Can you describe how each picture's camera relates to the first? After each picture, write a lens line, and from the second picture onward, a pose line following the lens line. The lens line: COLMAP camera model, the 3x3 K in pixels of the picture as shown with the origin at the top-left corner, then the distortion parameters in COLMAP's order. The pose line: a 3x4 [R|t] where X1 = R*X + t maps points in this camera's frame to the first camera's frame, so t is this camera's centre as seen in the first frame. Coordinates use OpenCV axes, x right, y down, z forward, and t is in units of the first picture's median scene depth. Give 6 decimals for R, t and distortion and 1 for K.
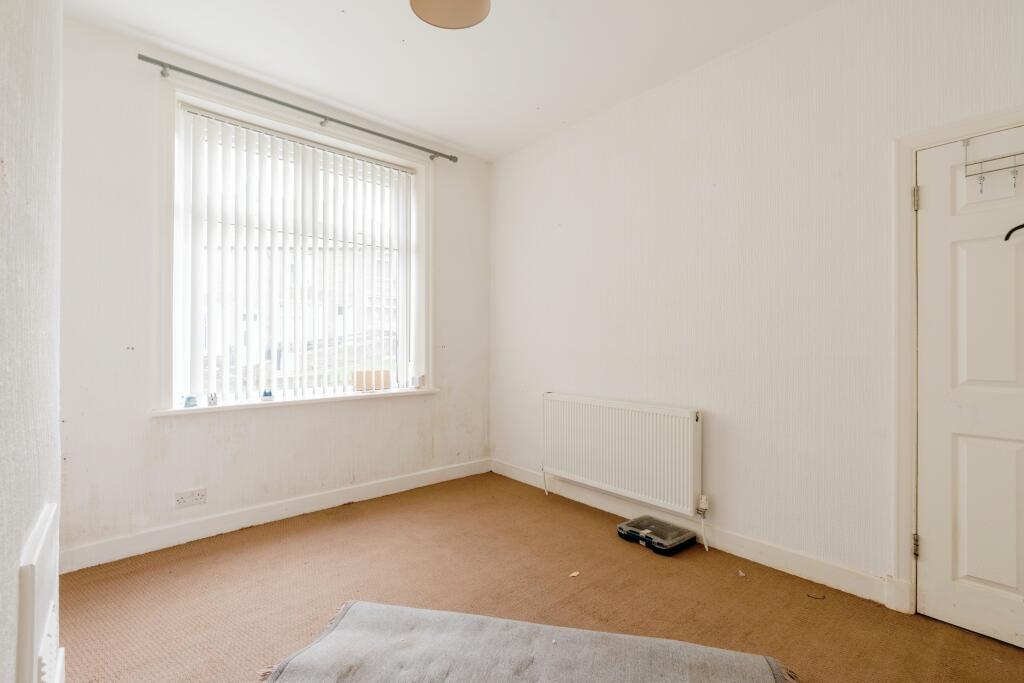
lens RADIAL K [[461.8, 0, 510.2], [0, 461.8, 341.7], [0, 0, 1]] dist [-0.005096, 0.000563]
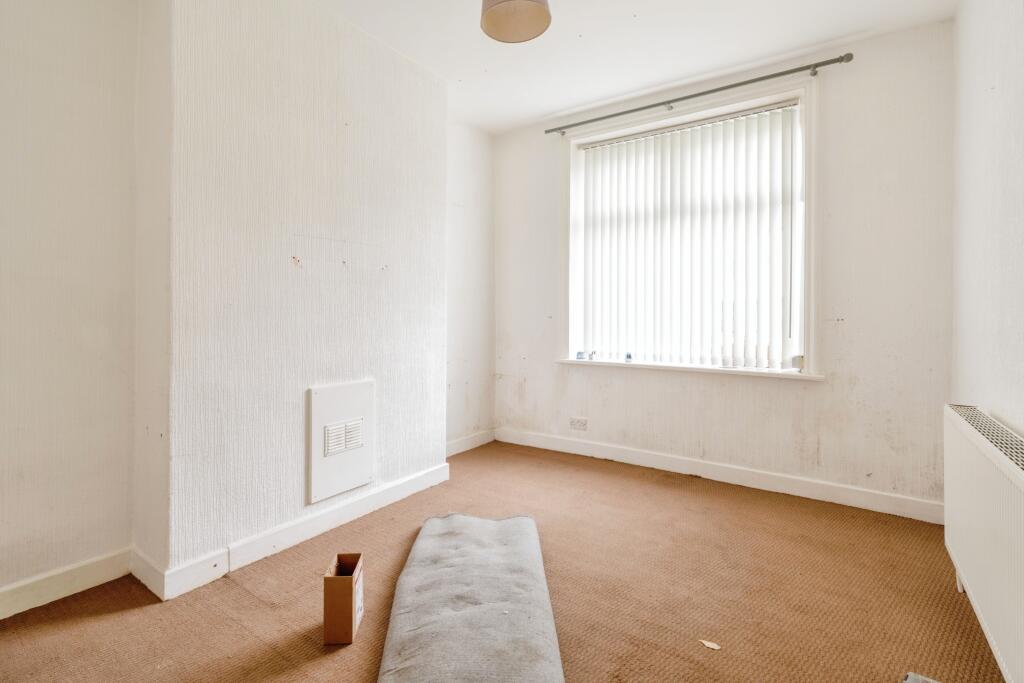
lens RADIAL K [[461.8, 0, 506.9], [0, 461.8, 310.8], [0, 0, 1]] dist [-0.005096, 0.000563]
pose [[0.237992, -0.005796, -0.971250, 0.573469], [-0.000194, 0.999982, -0.006015, 0.001687], [0.971267, 0.001620, 0.237987, 0.408876]]
